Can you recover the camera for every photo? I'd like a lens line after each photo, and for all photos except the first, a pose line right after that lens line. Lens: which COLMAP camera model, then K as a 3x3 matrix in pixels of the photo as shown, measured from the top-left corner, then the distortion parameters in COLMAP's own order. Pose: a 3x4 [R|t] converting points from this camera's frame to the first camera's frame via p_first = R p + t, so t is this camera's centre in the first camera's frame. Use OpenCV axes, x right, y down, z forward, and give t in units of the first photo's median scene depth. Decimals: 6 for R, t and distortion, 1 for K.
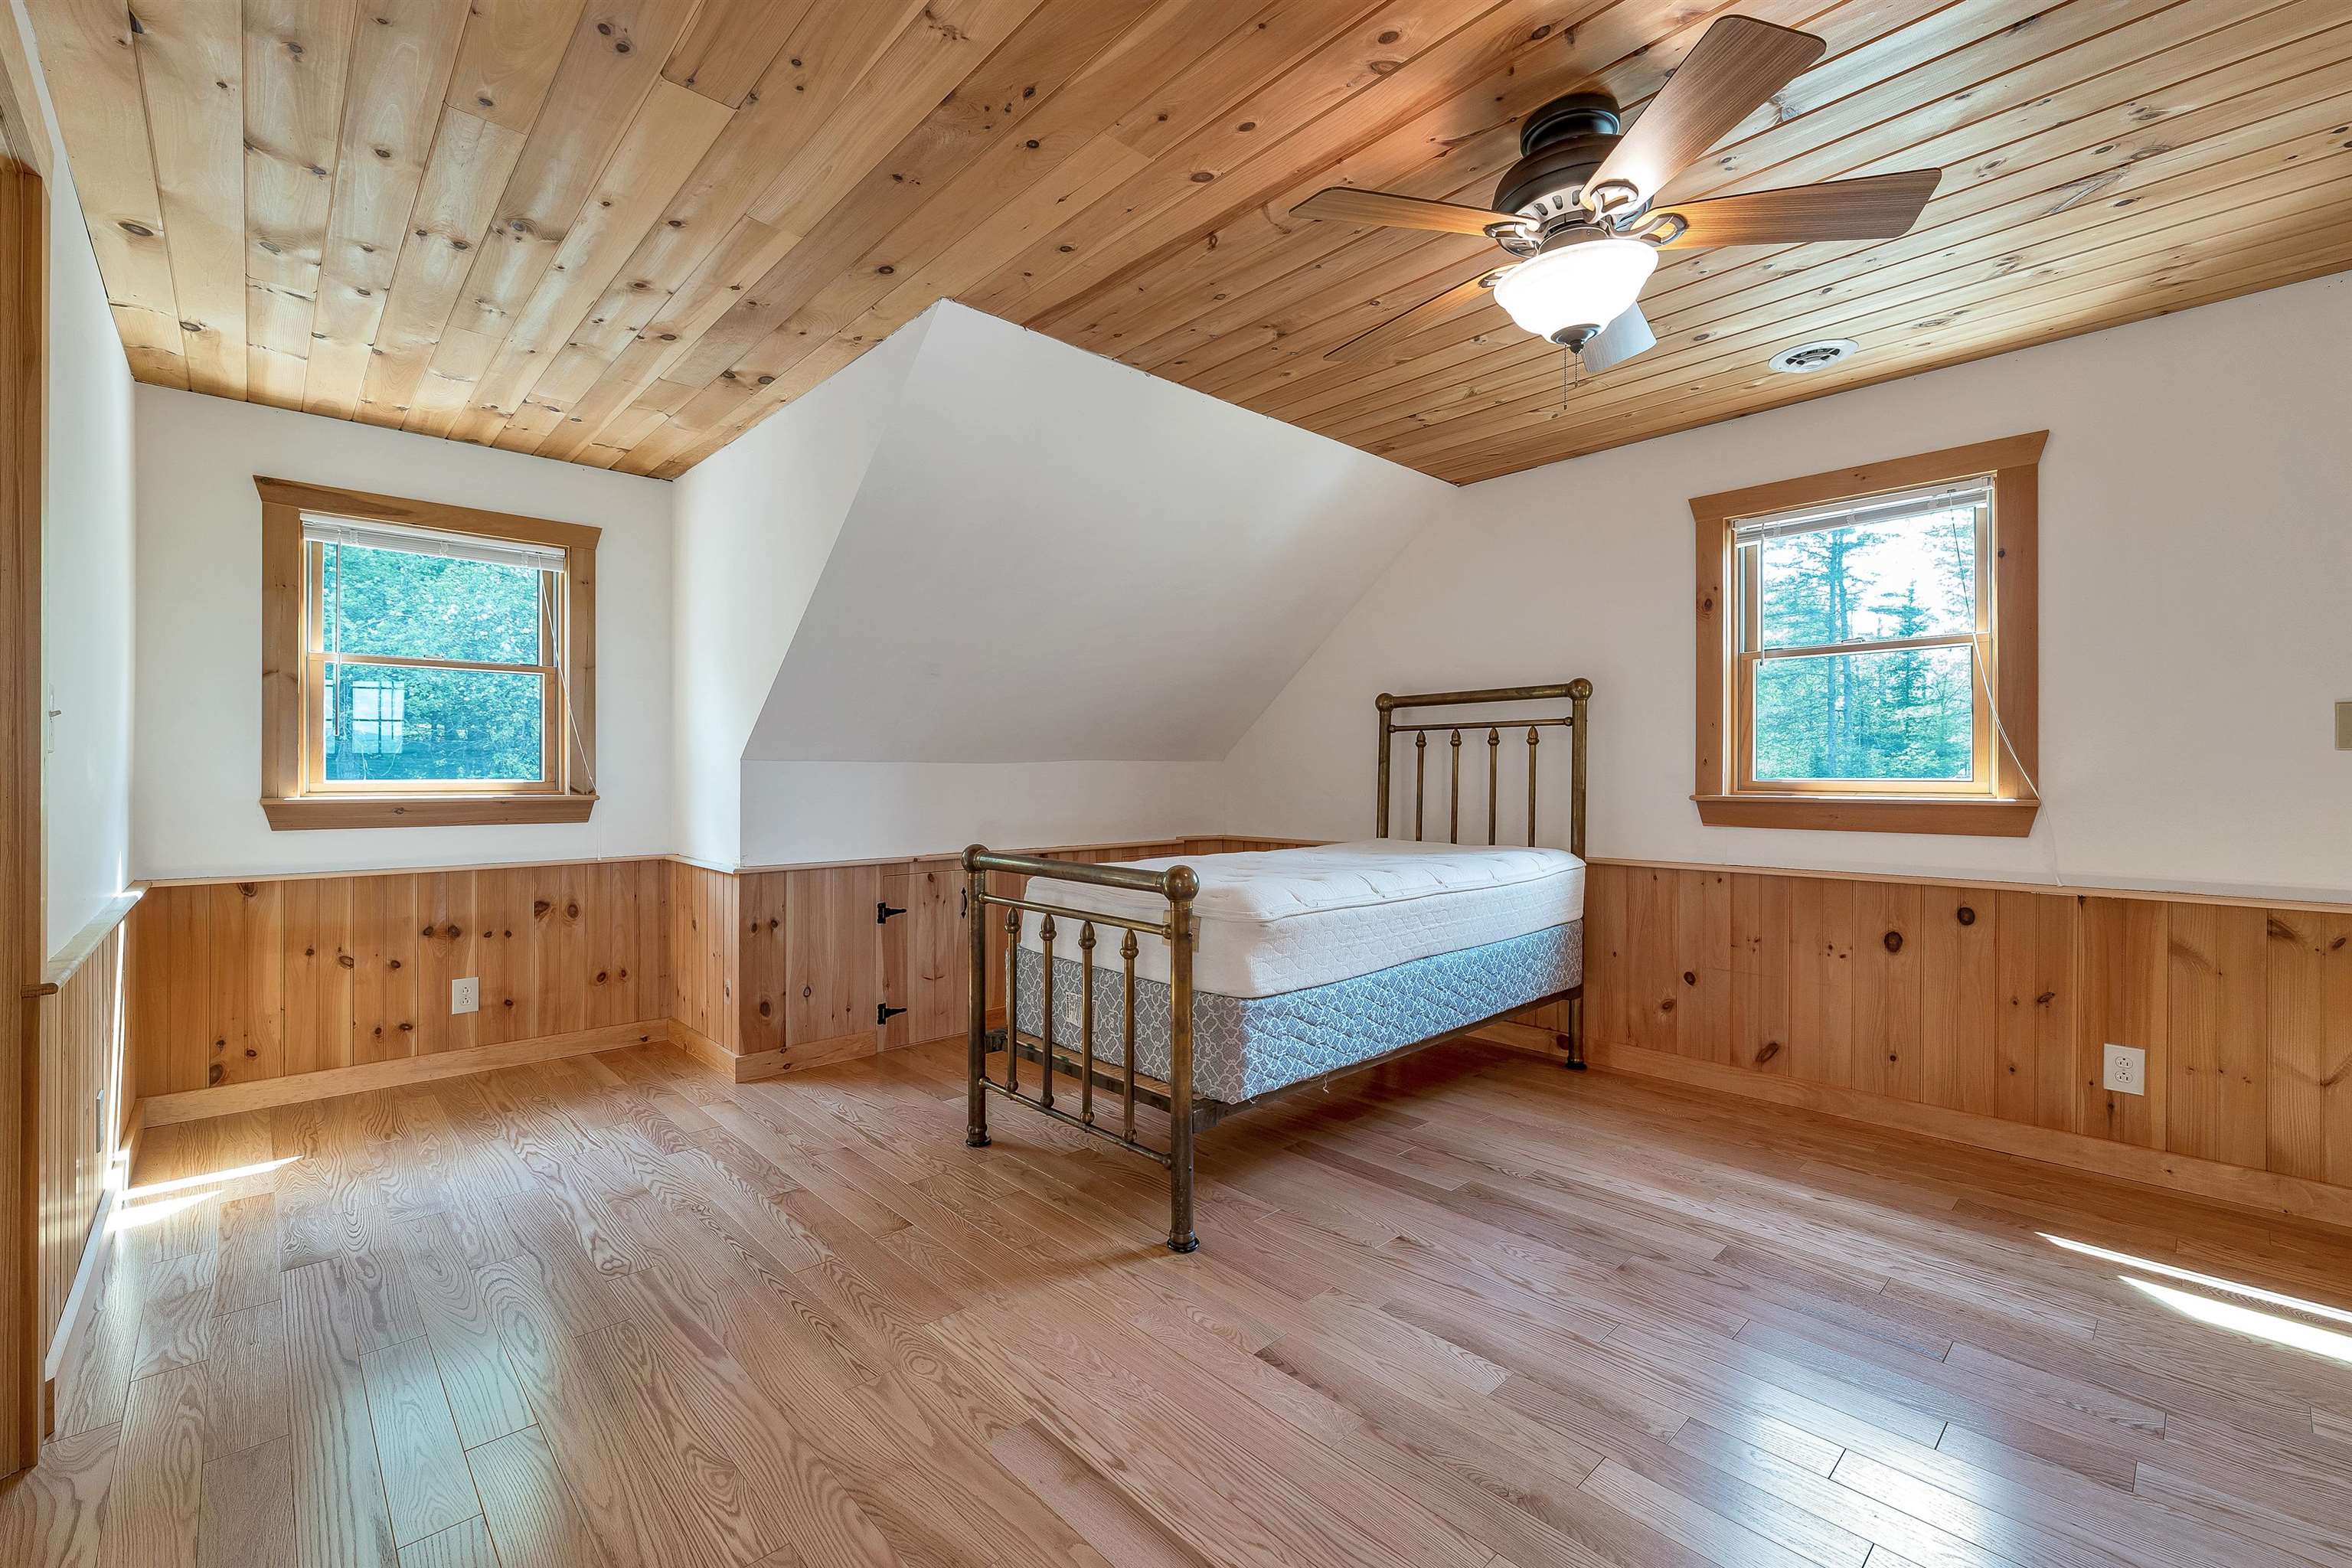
lens RADIAL K [[972.7, 0, 1176.0], [0, 972.7, 773.9], [0, 0, 1]] dist [0.000128, 0.000057]
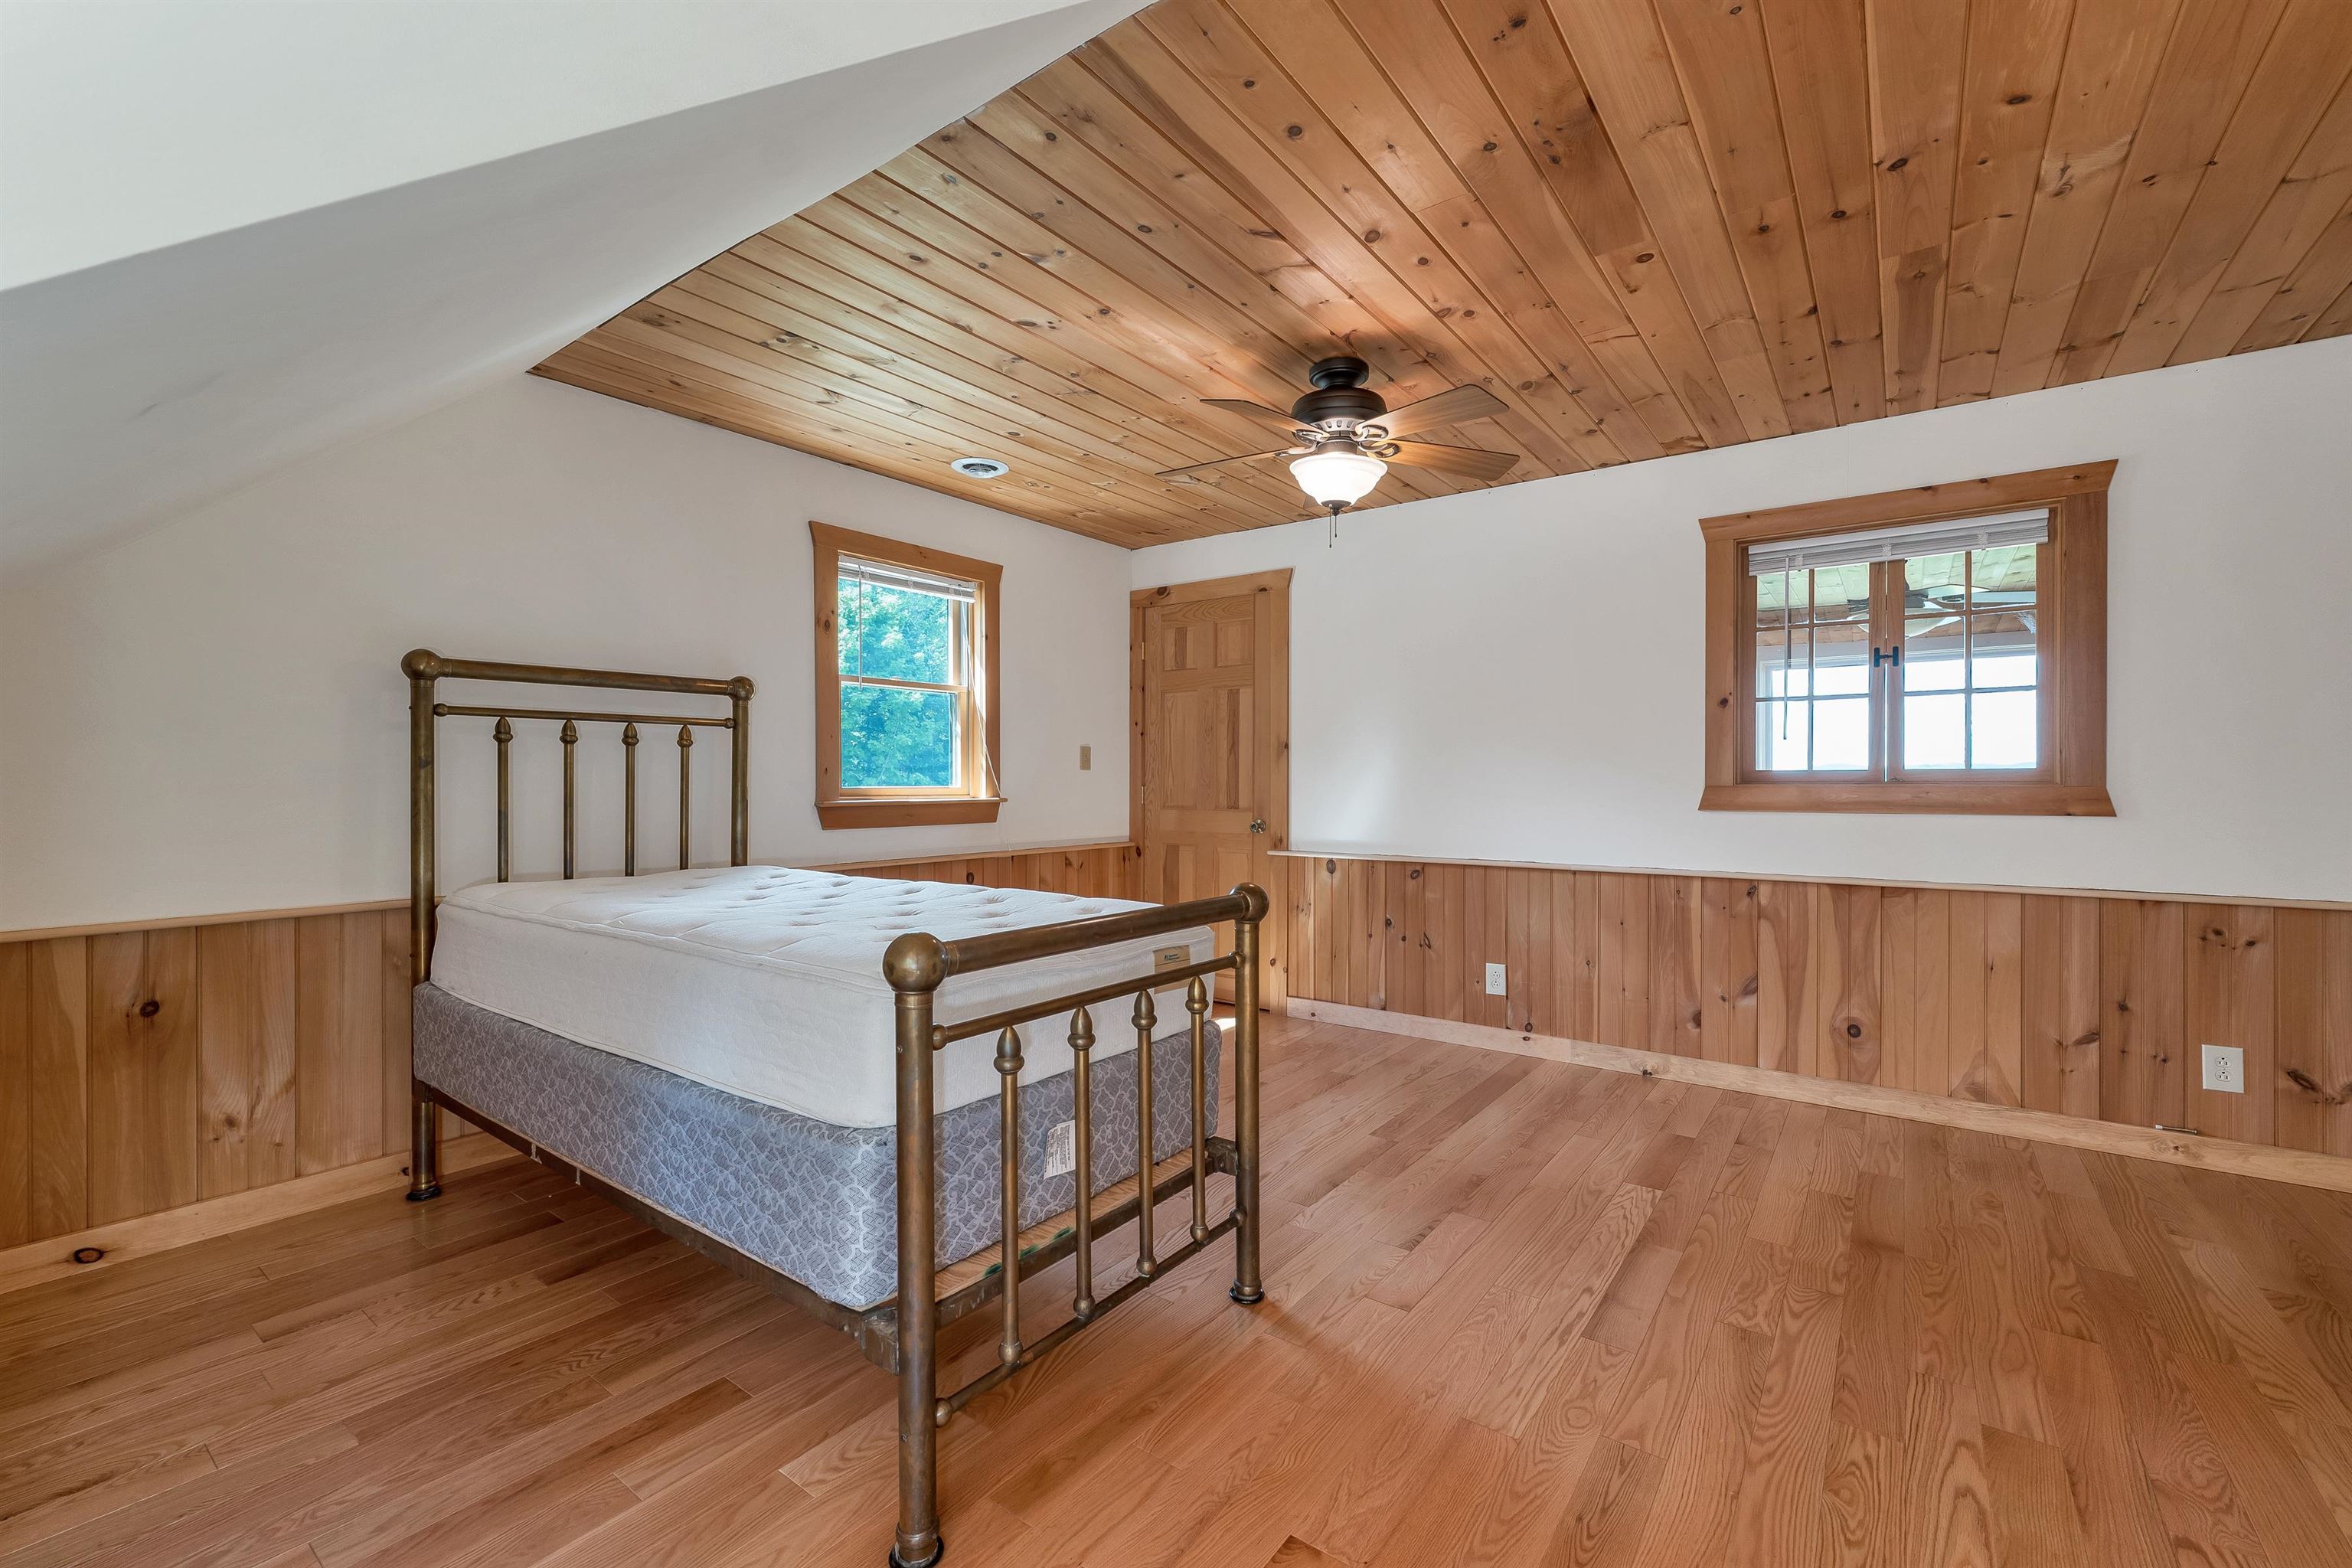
lens RADIAL K [[963.8, 0, 1174.2], [0, 963.8, 785.7], [0, 0, 1]] dist [0.000744, 0.000316]
pose [[-0.162151, -0.004060, 0.986758, -0.575222], [-0.000416, 0.999992, 0.004046, -0.000398], [-0.986766, 0.000245, -0.162151, 0.796478]]
